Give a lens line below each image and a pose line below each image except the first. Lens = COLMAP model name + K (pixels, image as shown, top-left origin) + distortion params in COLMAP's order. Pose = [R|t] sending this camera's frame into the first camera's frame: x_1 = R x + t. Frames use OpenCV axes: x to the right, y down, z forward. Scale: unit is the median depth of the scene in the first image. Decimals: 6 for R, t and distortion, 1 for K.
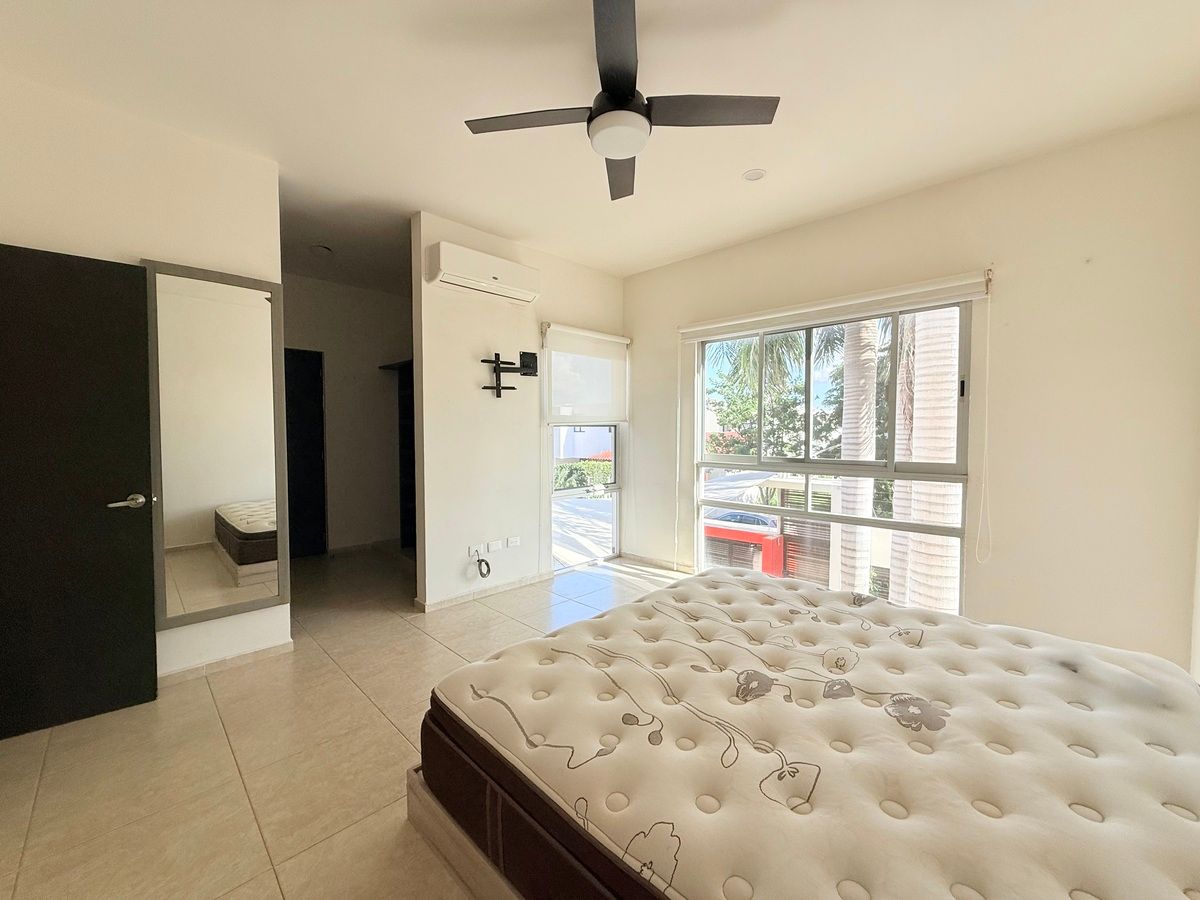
lens RADIAL K [[478.4, 0, 598.2], [0, 478.4, 447.7], [0, 0, 1]] dist [0.001105, 0.000066]
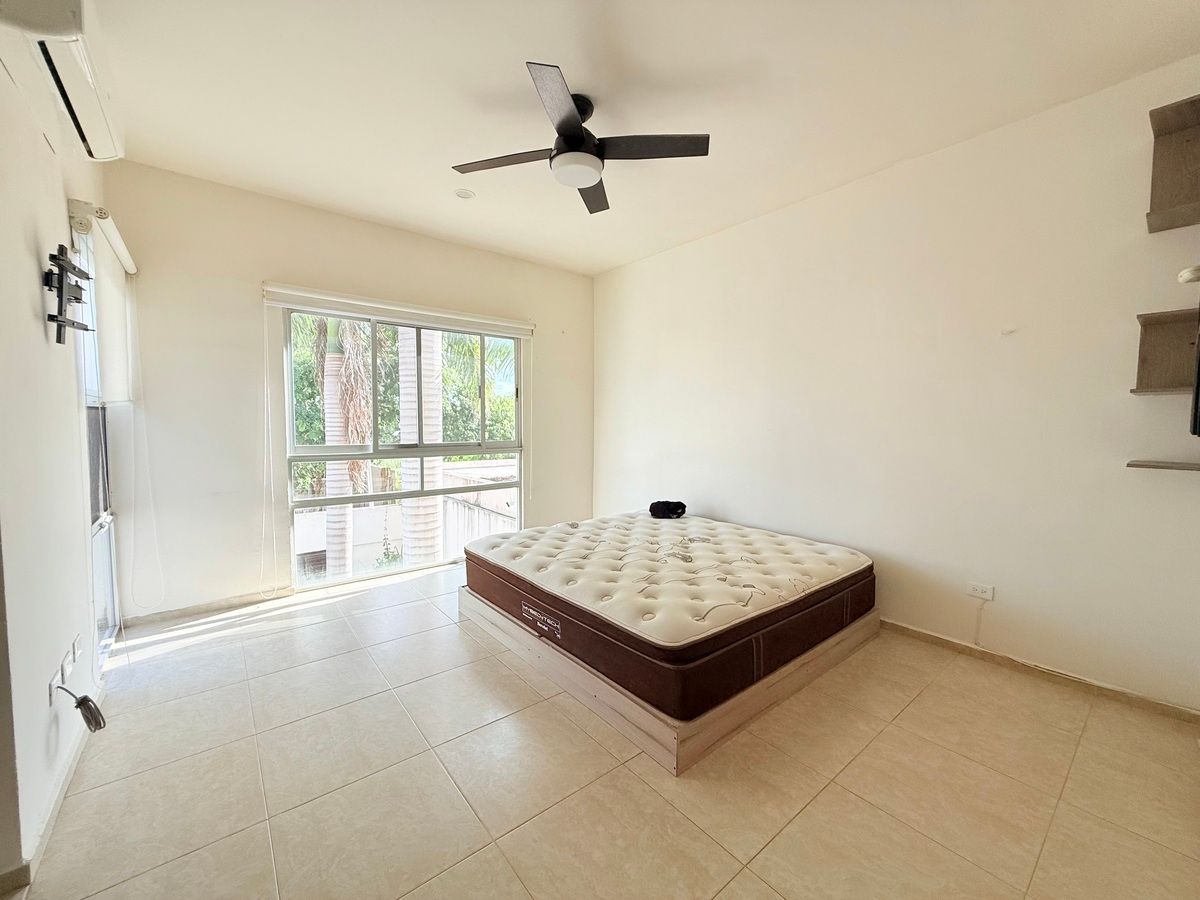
lens RADIAL K [[478.4, 0, 598.2], [0, 478.4, 447.7], [0, 0, 1]] dist [0.001105, 0.000066]
pose [[0.103266, -0.054049, 0.993184, -0.622725], [0.029885, 0.998240, 0.051217, -0.012743], [-0.994205, 0.024392, 0.104700, 0.448797]]
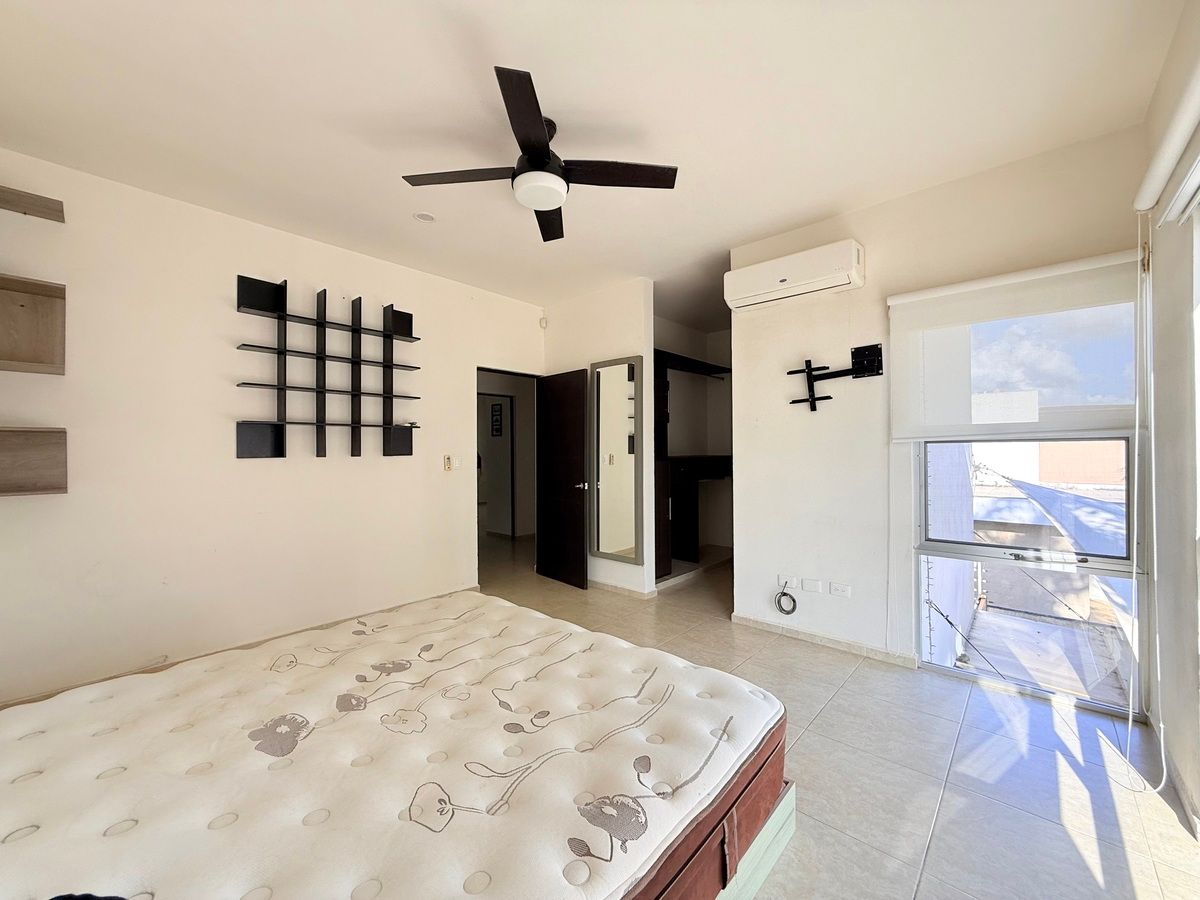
lens RADIAL K [[479.2, 0, 584.9], [0, 479.2, 451.5], [0, 0, 1]] dist [0.001852, 0.000176]
pose [[0.037058, -0.003737, -0.999306, 0.636067], [-0.037227, 0.999294, -0.005118, -0.013059], [0.998620, 0.037390, 0.036892, 0.571290]]
